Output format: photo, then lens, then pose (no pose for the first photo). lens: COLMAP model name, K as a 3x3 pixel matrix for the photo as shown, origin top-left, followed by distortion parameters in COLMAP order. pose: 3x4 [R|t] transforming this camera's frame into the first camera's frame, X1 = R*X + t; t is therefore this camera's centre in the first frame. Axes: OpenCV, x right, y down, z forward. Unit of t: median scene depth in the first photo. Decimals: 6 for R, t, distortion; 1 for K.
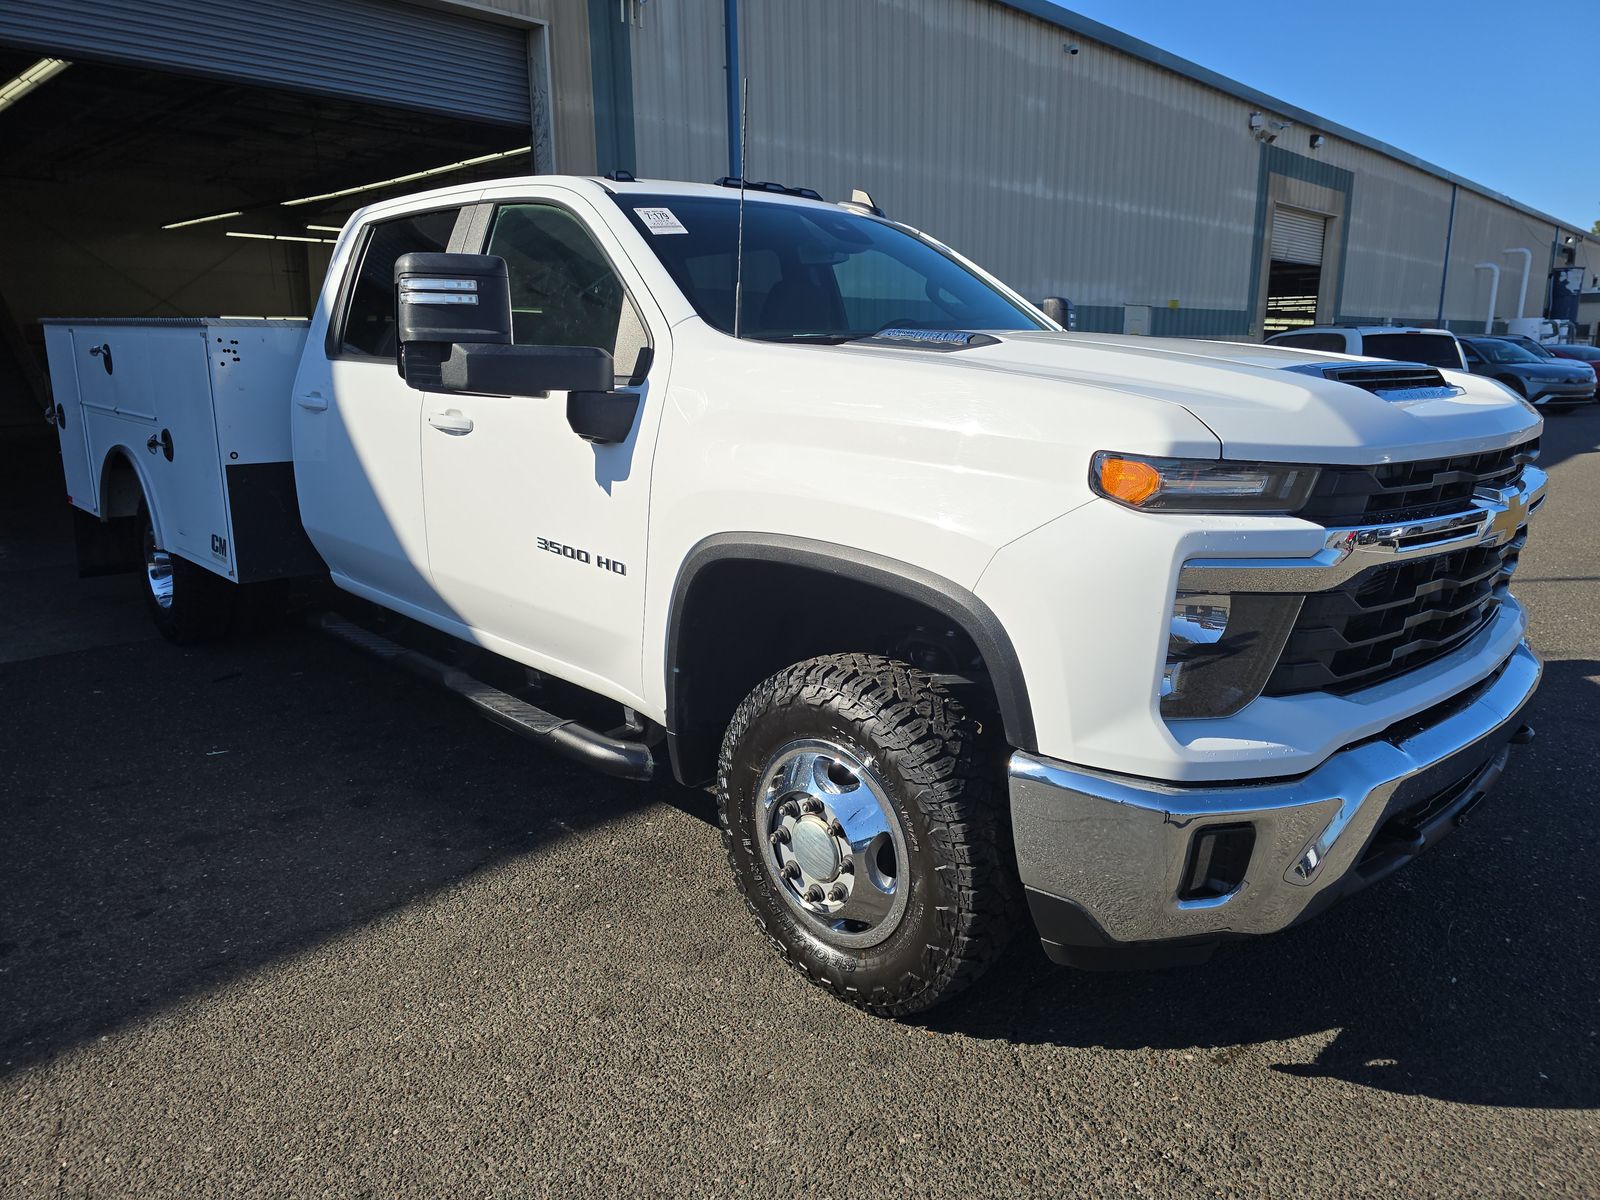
lens RADIAL K [[1105.9, 0, 800.0], [0, 1105.9, 600.0], [0, 0, 1]] dist [0.031153, -0.001501]
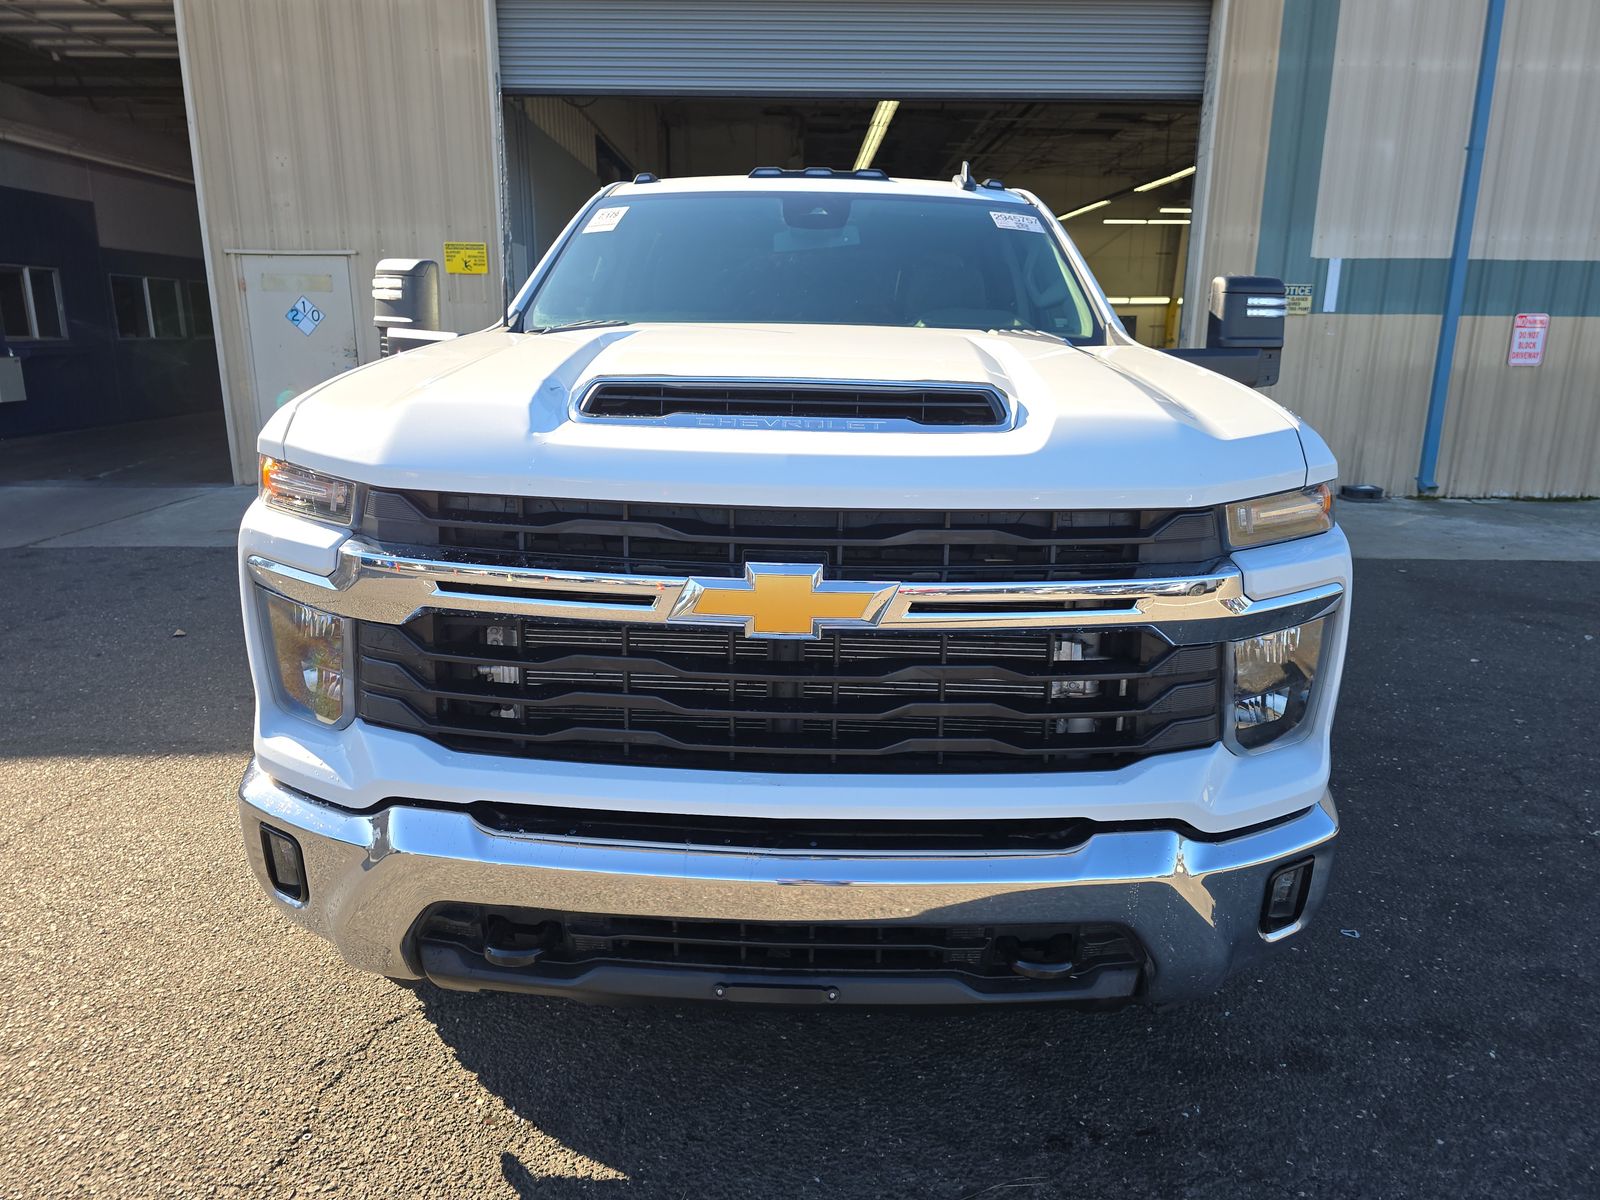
lens RADIAL K [[1105.9, 0, 800.0], [0, 1105.9, 600.0], [0, 0, 1]] dist [0.031153, -0.001501]
pose [[0.678352, 0.194396, -0.708554, 0.281602], [-0.181227, 0.978837, 0.095048, -0.036620], [0.712036, 0.063933, 0.699226, 0.126907]]
